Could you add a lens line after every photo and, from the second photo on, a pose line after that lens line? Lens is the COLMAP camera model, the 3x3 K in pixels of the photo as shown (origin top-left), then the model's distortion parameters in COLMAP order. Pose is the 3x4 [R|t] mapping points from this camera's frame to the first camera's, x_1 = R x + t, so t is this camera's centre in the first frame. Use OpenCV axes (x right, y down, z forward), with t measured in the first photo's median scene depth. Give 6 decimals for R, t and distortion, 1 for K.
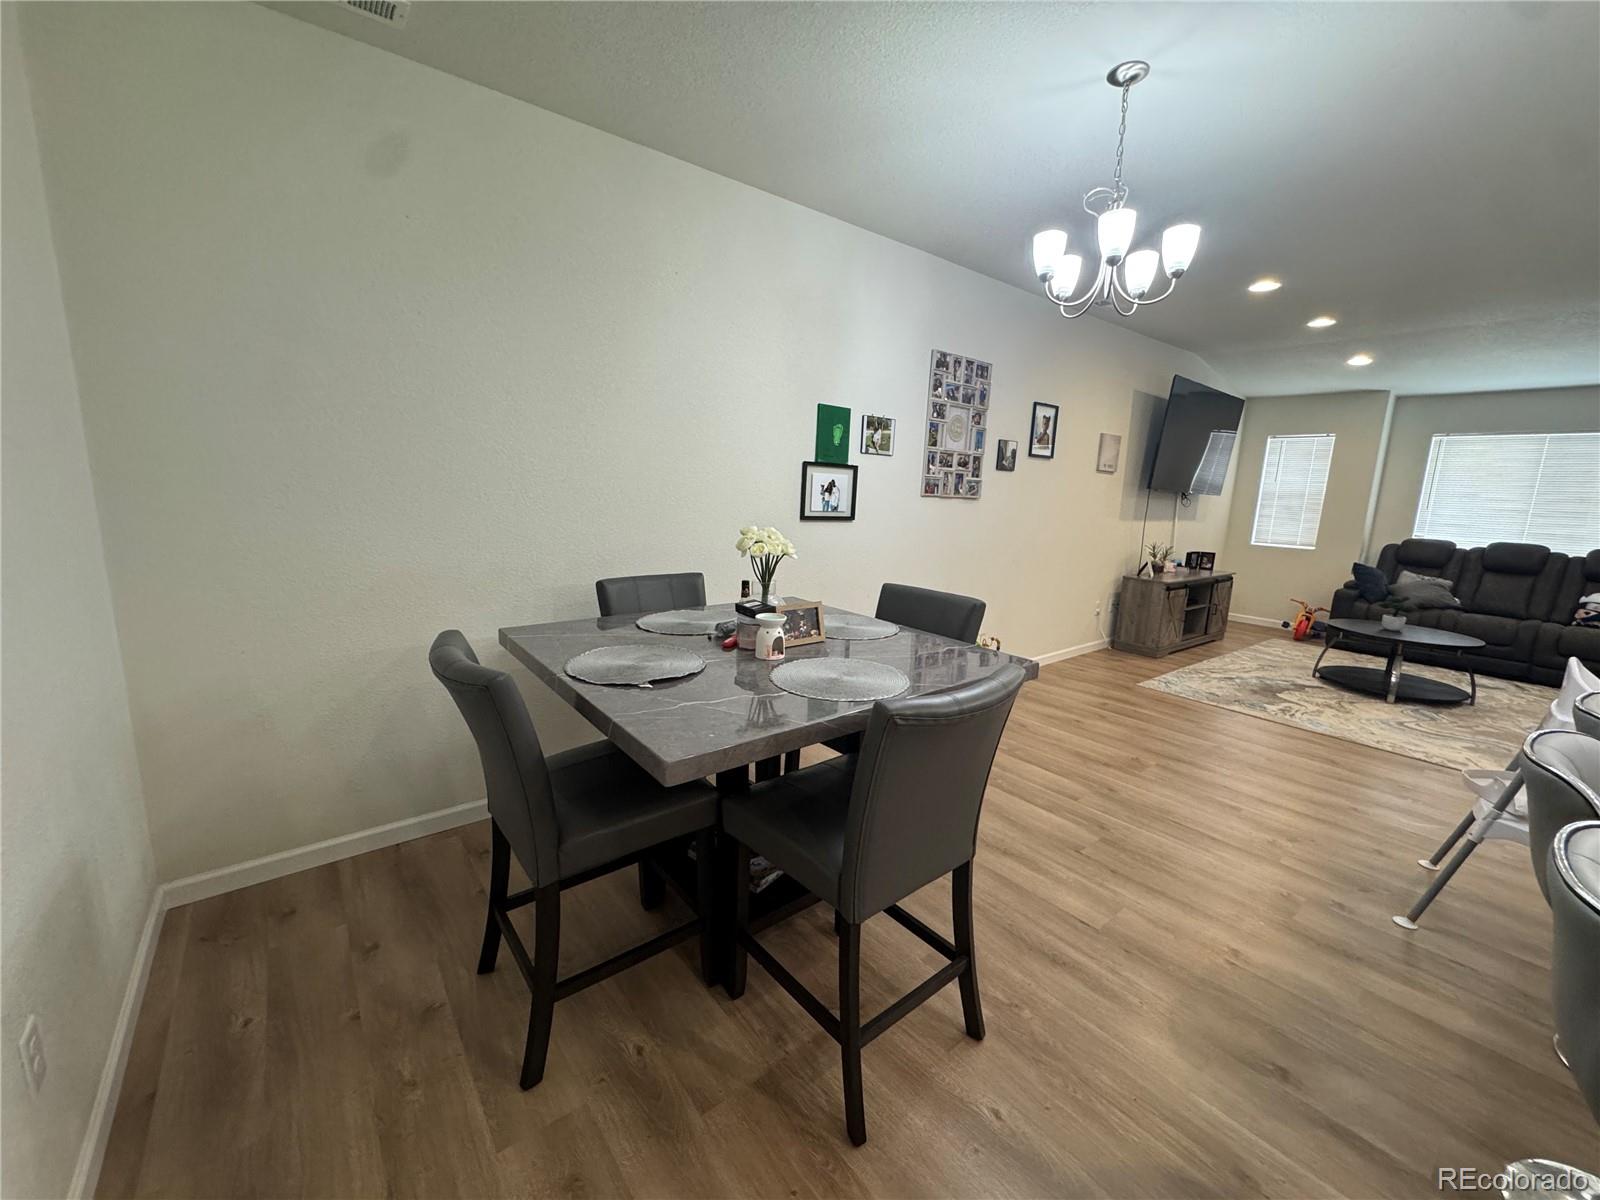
lens RADIAL K [[636.1, 0, 795.9], [0, 636.1, 607.0], [0, 0, 1]] dist [-0.005108, -0.000225]
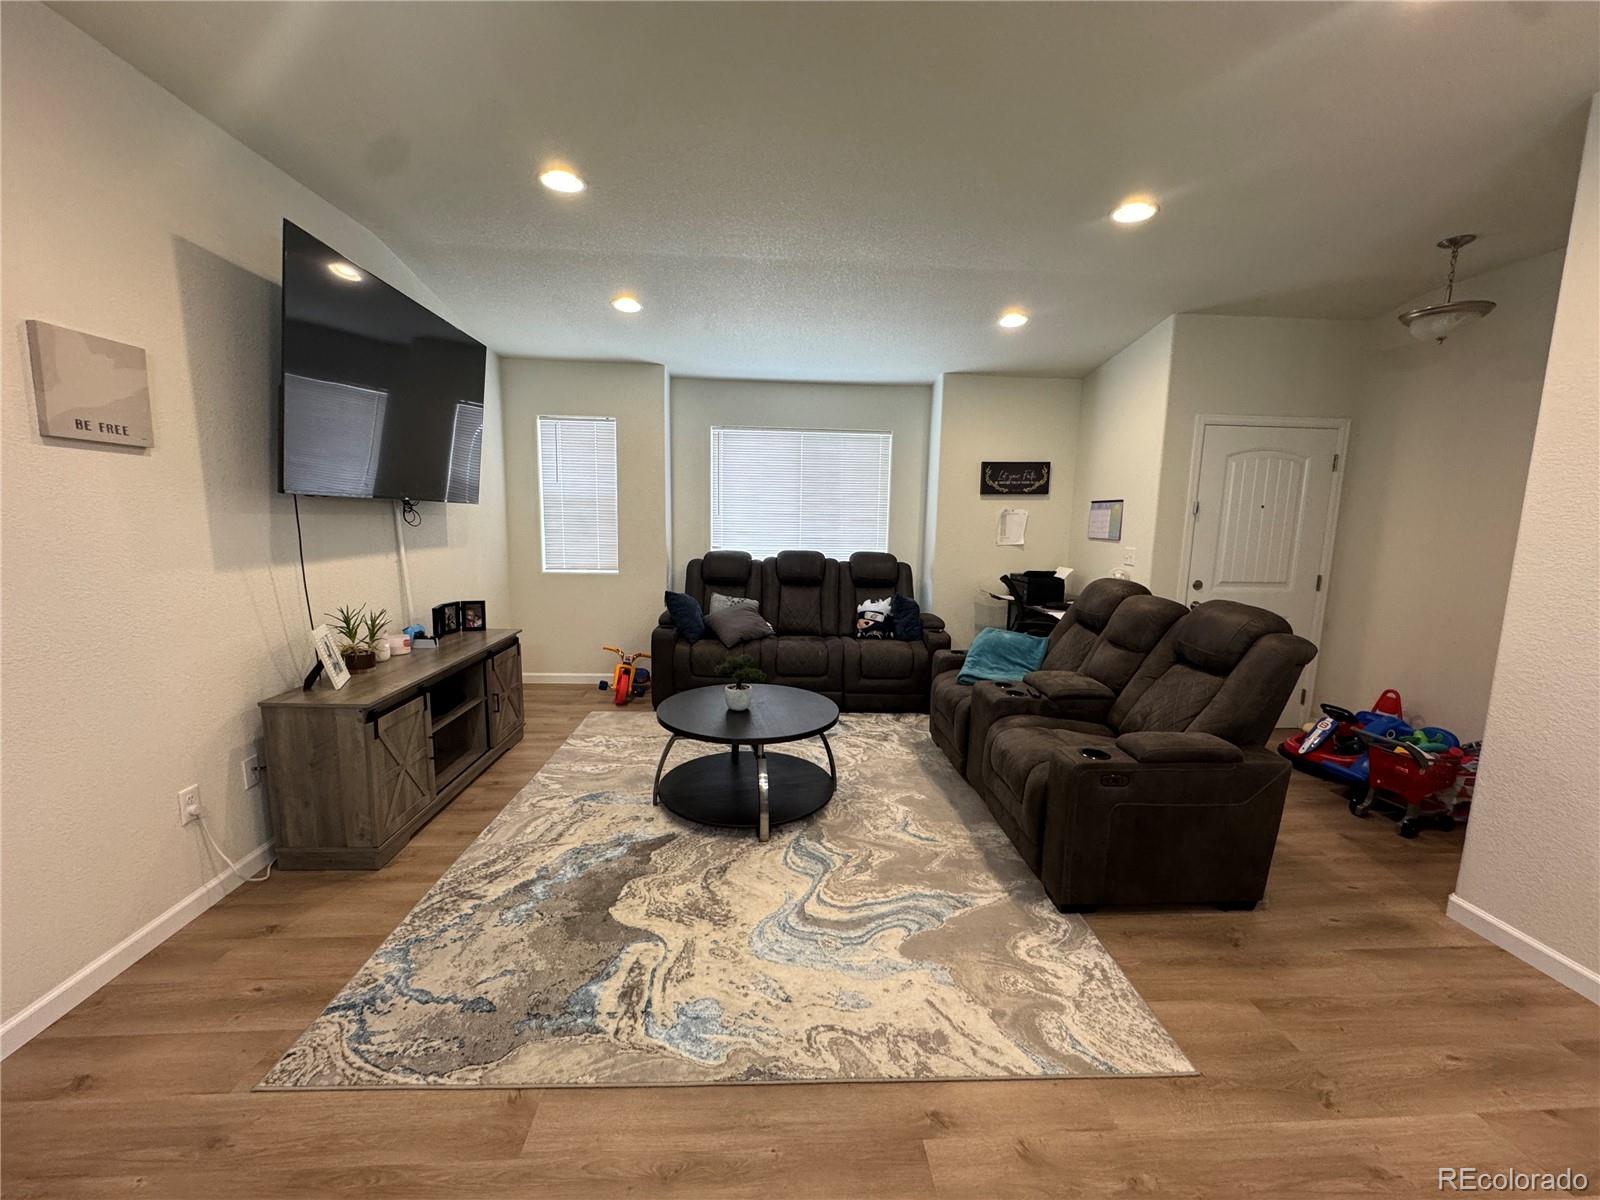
lens RADIAL K [[640.9, 0, 801.1], [0, 640.9, 597.9], [0, 0, 1]] dist [-0.004632, -0.000432]
pose [[0.566639, -0.135370, 0.812770, 0.383414], [0.153785, 0.986454, 0.057083, -0.084886], [-0.809488, 0.092646, 0.579781, 0.464280]]
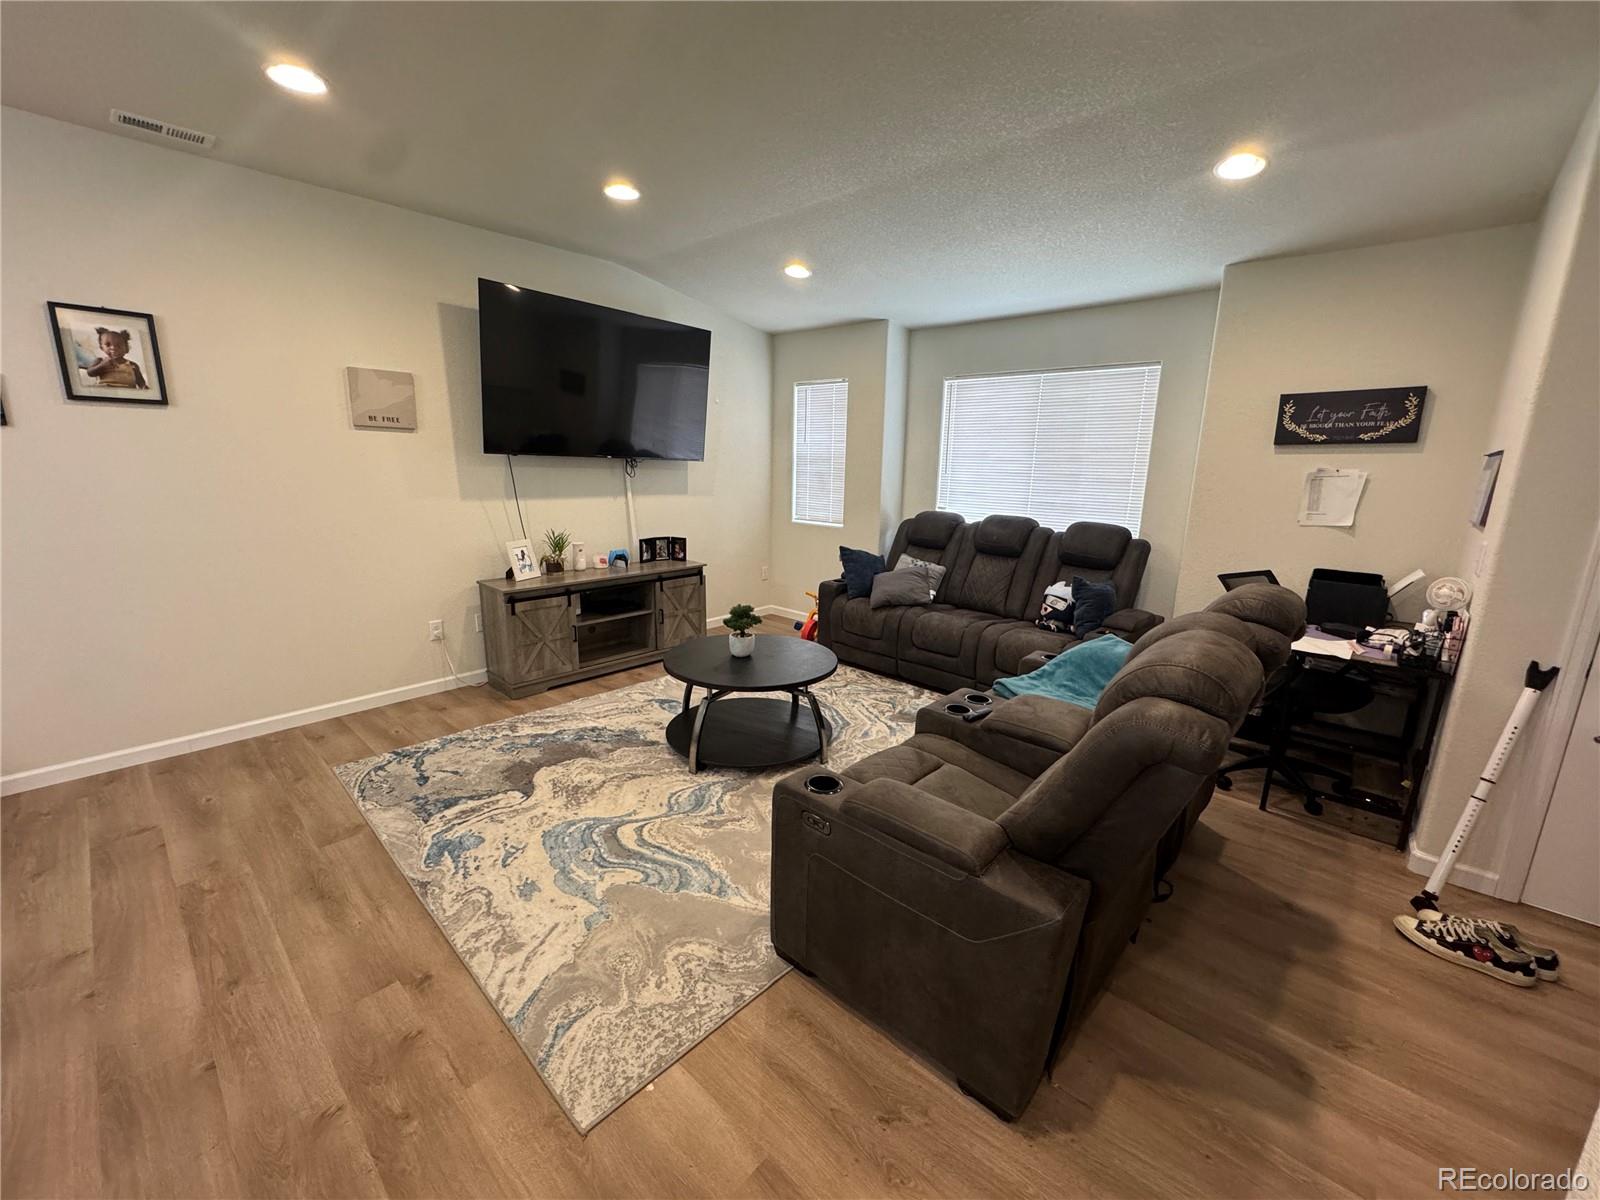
lens RADIAL K [[640.9, 0, 801.1], [0, 640.9, 597.9], [0, 0, 1]] dist [-0.004632, -0.000432]
pose [[0.985751, -0.049670, 0.160713, 0.744669], [0.044855, 0.998433, 0.033451, -0.037566], [-0.162122, -0.025766, 0.986434, 0.256093]]
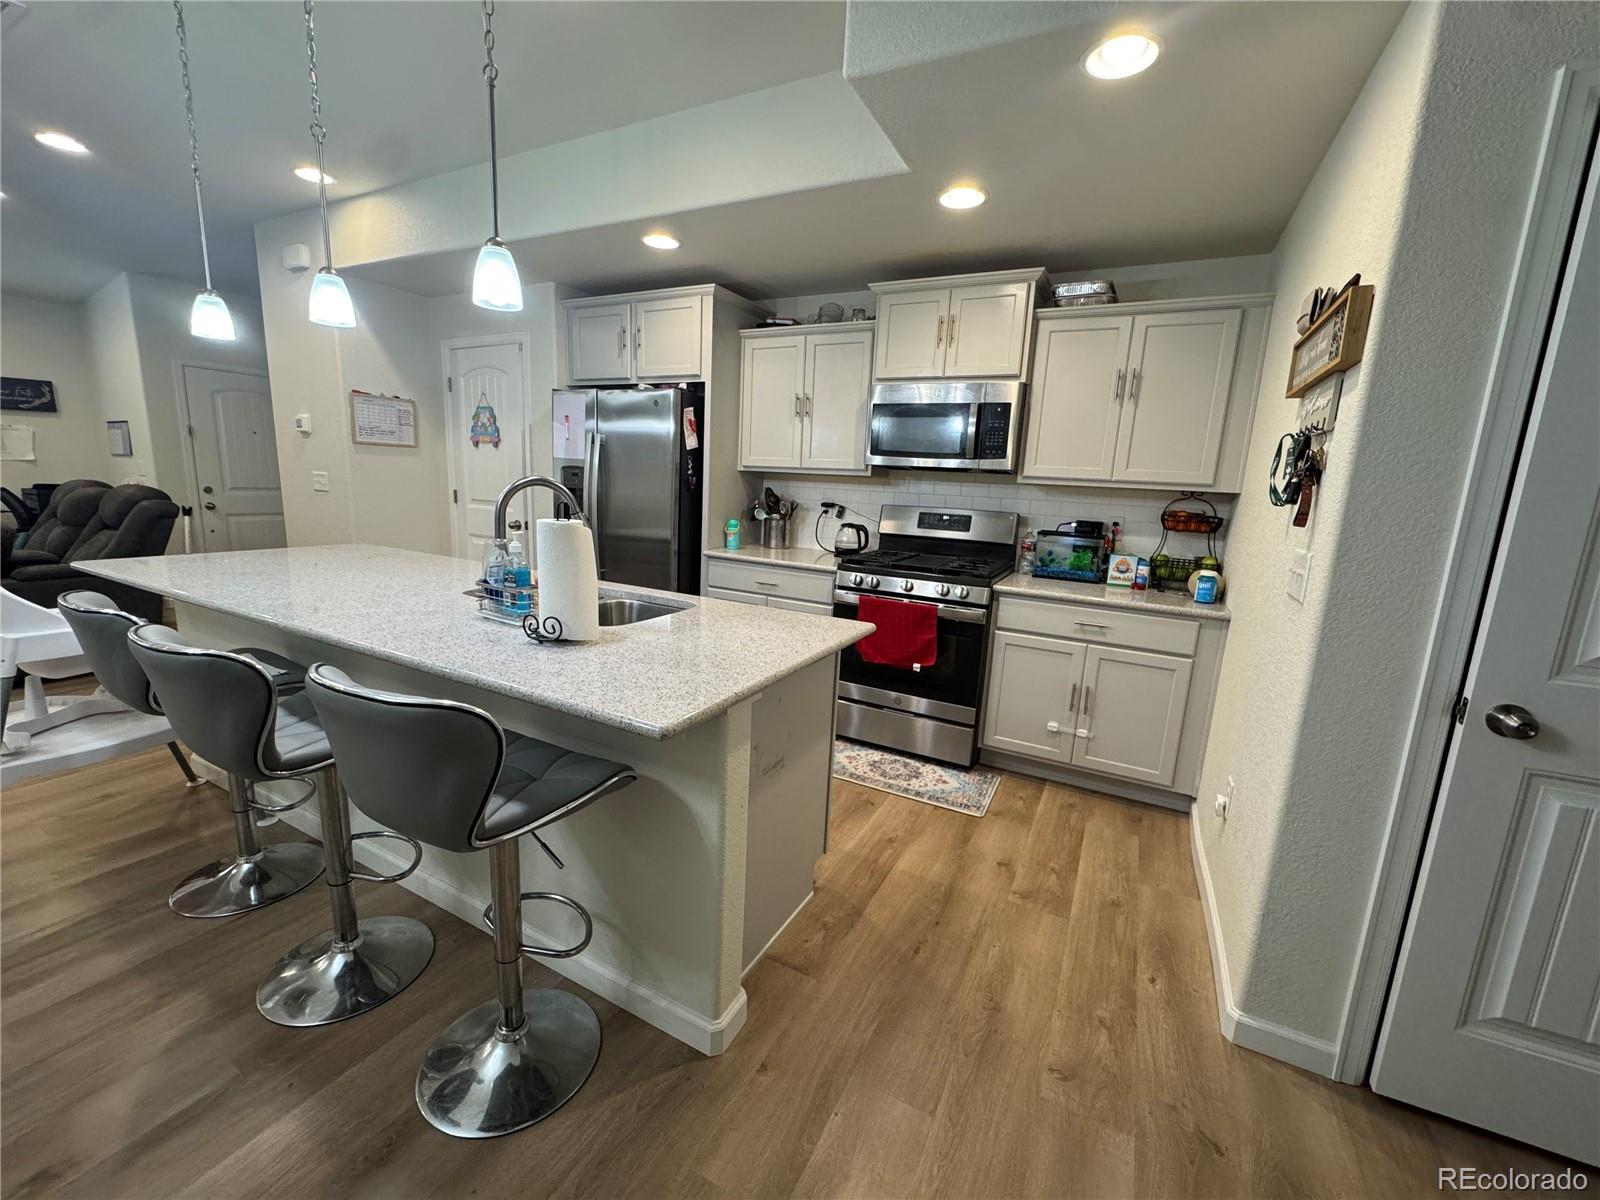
lens RADIAL K [[644.8, 0, 797.3], [0, 644.8, 595.9], [0, 0, 1]] dist [0.001663, 0.000073]
pose [[-0.400595, -0.213733, 0.890978, -0.030988], [0.115636, 0.952844, 0.280566, -0.005627], [-0.908929, 0.215422, -0.356990, 0.089916]]
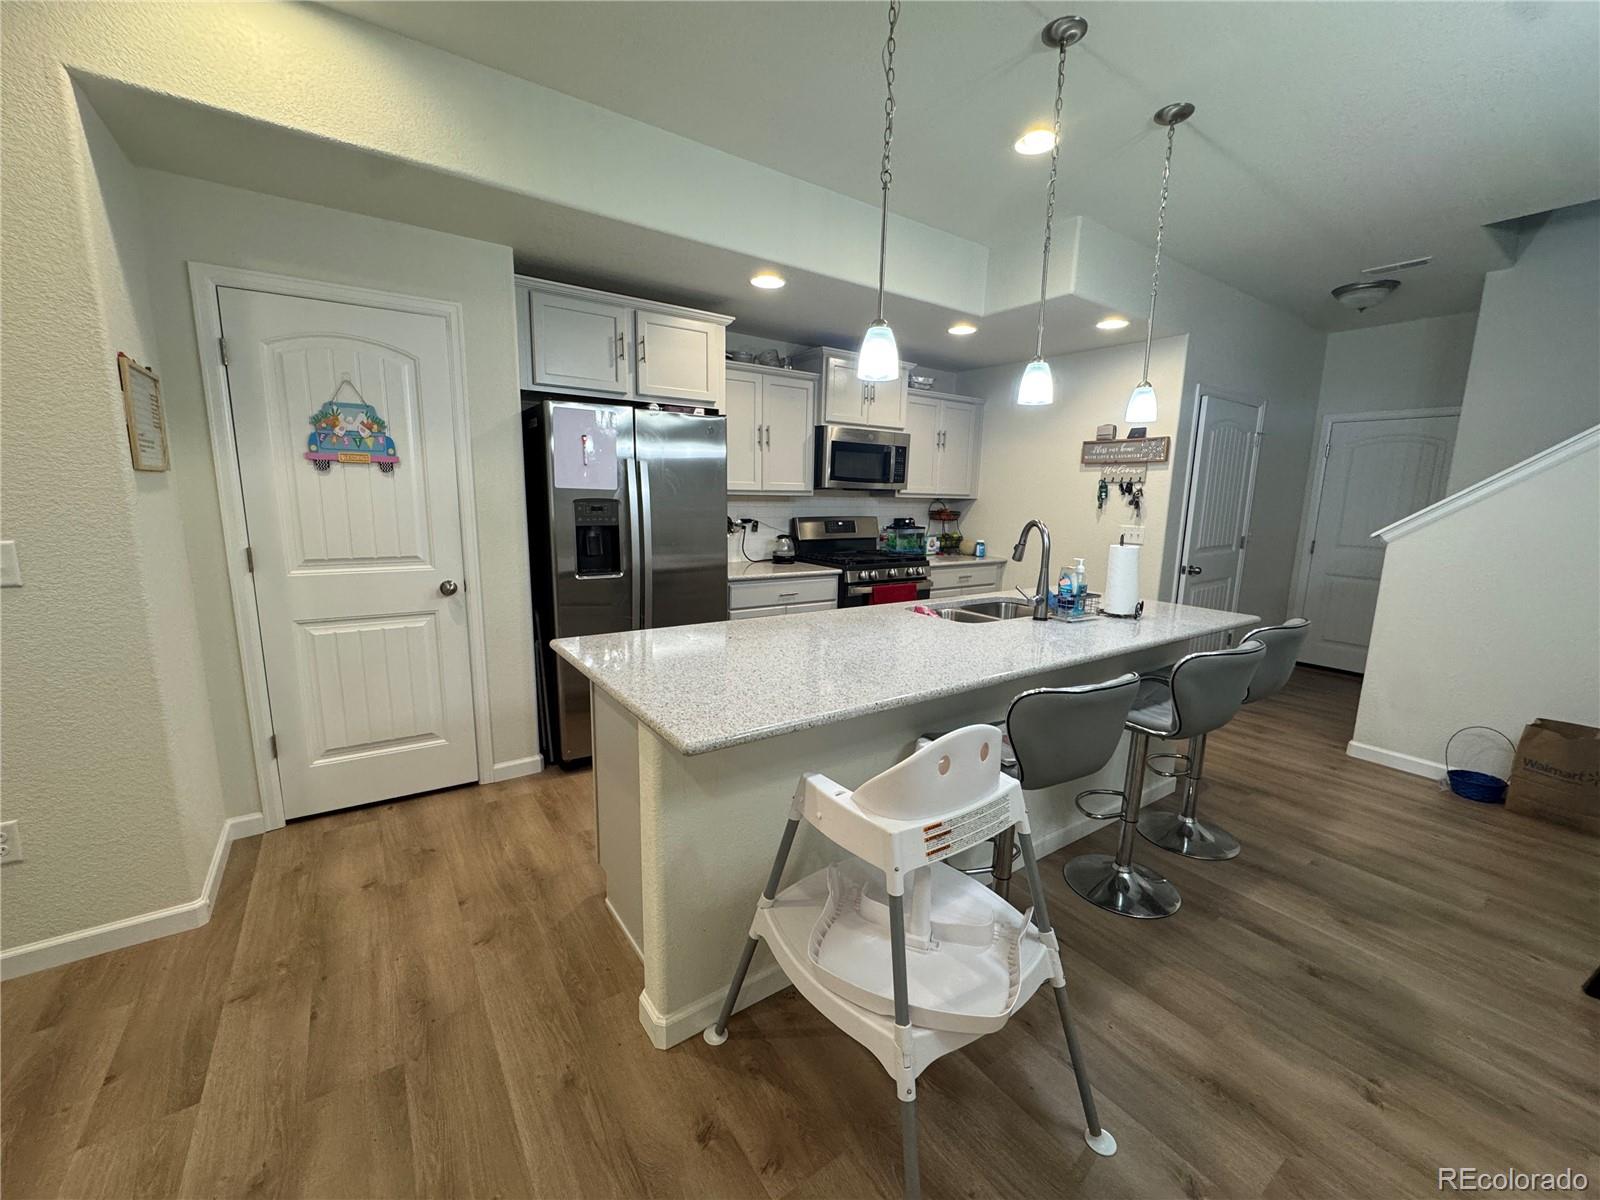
lens RADIAL K [[640.9, 0, 801.1], [0, 640.9, 597.9], [0, 0, 1]] dist [-0.004632, -0.000432]
pose [[-0.997118, -0.060509, 0.045767, 0.482841], [-0.040637, 0.935376, 0.351313, -0.088633], [-0.064067, 0.348441, -0.935139, 0.543785]]
